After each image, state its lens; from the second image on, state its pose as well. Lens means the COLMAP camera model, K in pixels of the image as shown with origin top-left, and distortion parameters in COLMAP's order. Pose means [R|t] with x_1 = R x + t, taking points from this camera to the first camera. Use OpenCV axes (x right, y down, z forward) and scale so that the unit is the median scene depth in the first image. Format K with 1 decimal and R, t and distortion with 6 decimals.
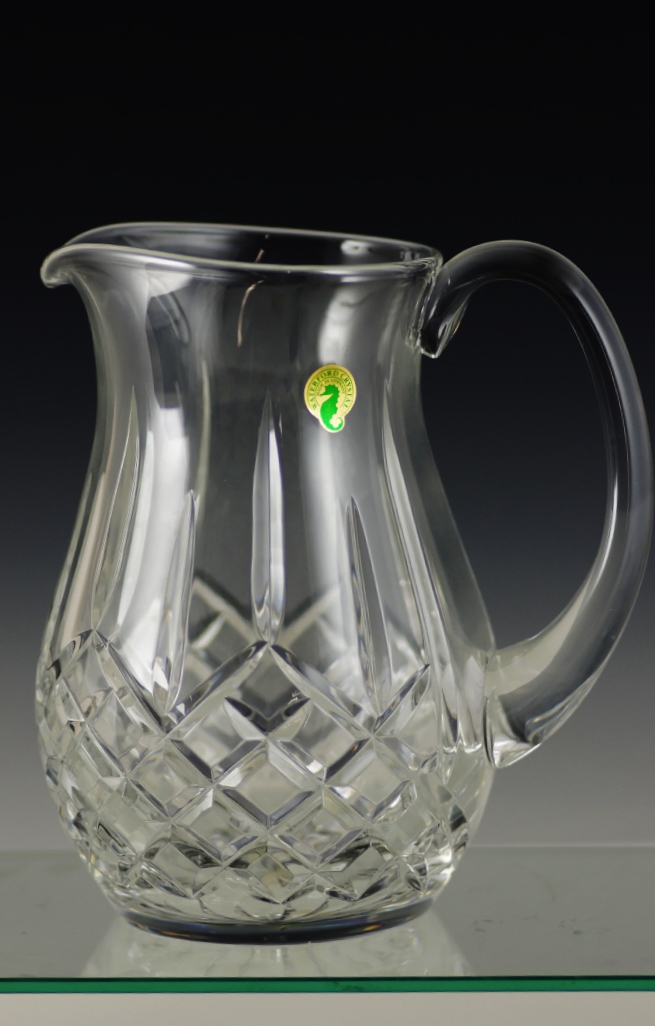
lens RADIAL K [[4939.0, 0, 327.5], [0, 4939.0, 513.0], [0, 0, 1]] dist [-0.307074, -2.829446]
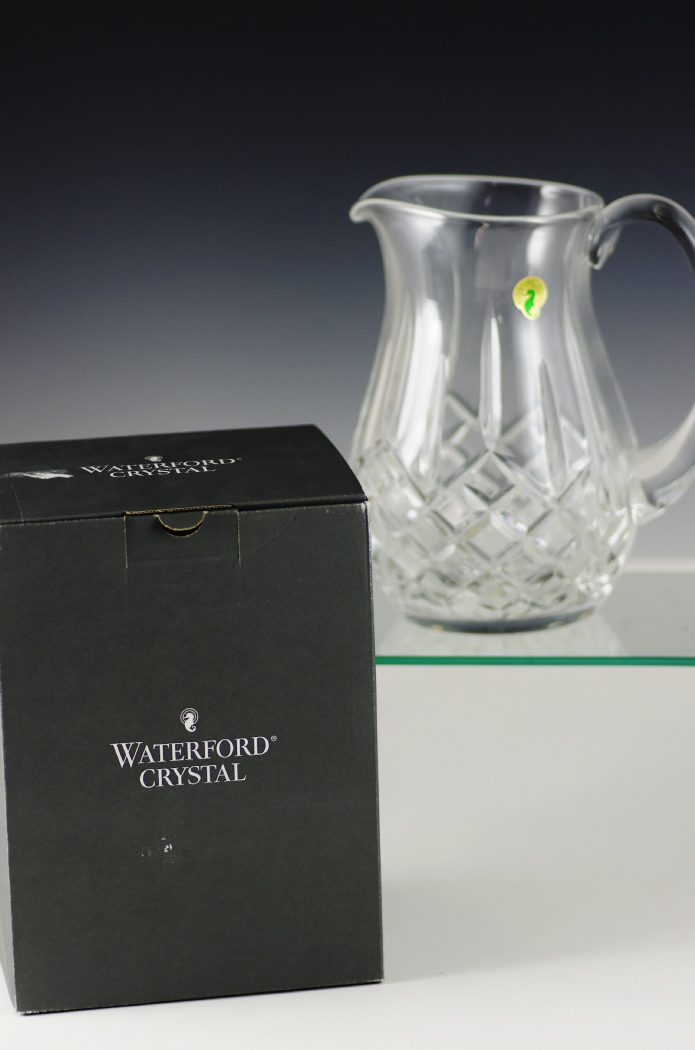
lens RADIAL K [[4517.9, 0, 347.5], [0, 4517.9, 525.0], [0, 0, 1]] dist [2.607854, 1.413980]
pose [[0.998423, -0.000646, -0.056134, 0.023937], [0.004390, 0.997769, 0.066614, -0.047189], [0.055966, -0.066755, 0.996199, -0.477304]]
